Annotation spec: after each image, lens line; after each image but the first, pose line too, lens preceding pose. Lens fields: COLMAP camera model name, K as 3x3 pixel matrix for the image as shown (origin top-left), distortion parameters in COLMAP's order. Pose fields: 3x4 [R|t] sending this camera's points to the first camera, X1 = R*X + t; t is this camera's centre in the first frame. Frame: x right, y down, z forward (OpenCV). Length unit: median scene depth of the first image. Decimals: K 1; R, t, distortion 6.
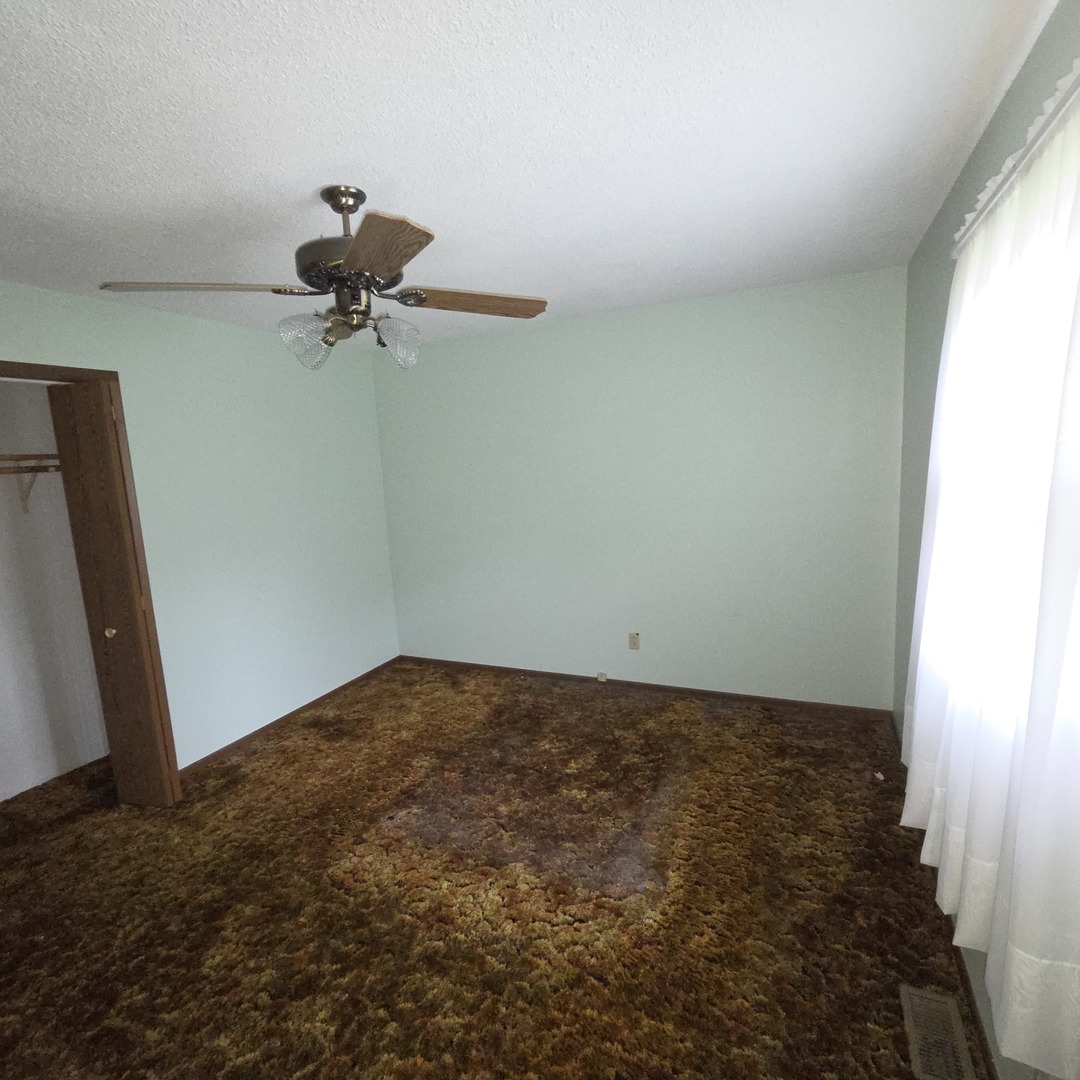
lens RADIAL K [[592.9, 0, 530.6], [0, 592.9, 552.2], [0, 0, 1]] dist [-0.004137, 0.002218]
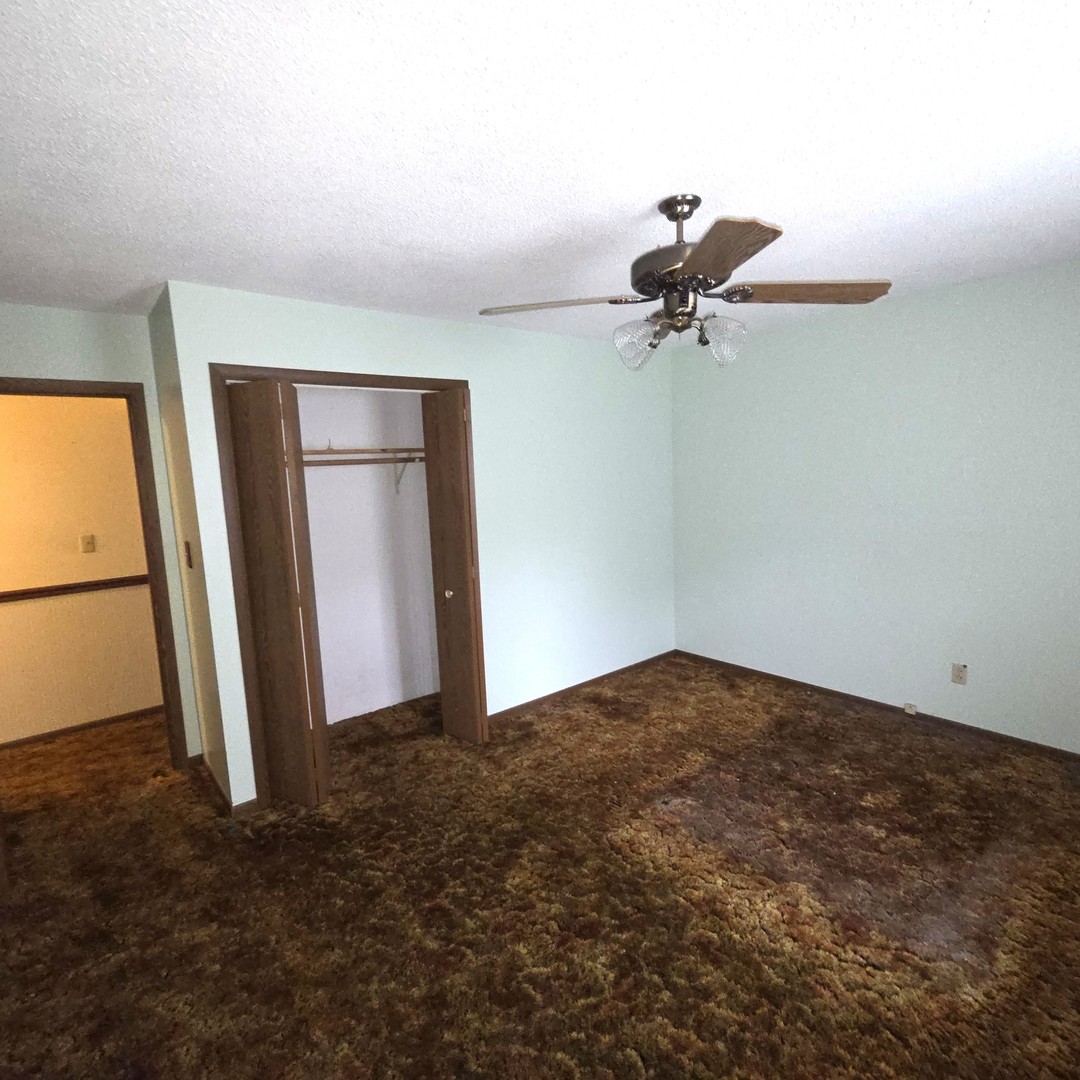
lens RADIAL K [[592.9, 0, 530.9], [0, 592.9, 550.0], [0, 0, 1]] dist [-0.004137, 0.002218]
pose [[0.899535, 0.080122, -0.429438, -0.046121], [-0.079434, 0.996648, 0.019559, 0.010016], [0.429566, 0.016518, 0.902885, -0.048103]]
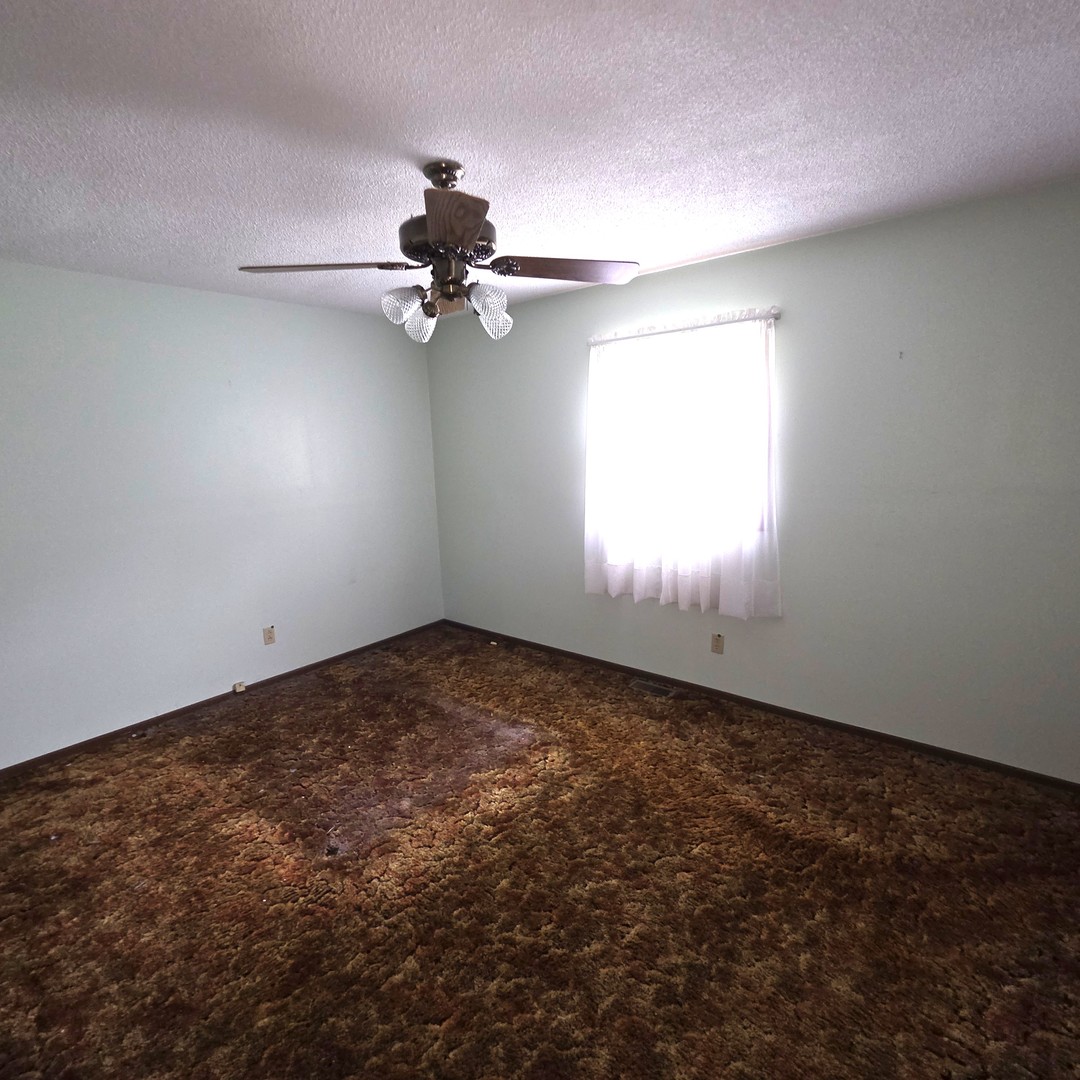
lens RADIAL K [[592.9, 0, 534.7], [0, 592.9, 532.9], [0, 0, 1]] dist [-0.004137, 0.002218]
pose [[0.254691, -0.114337, 0.960239, -1.123687], [0.166915, 0.983279, 0.072808, -0.030727], [-0.952508, 0.141735, 0.269517, 0.493242]]
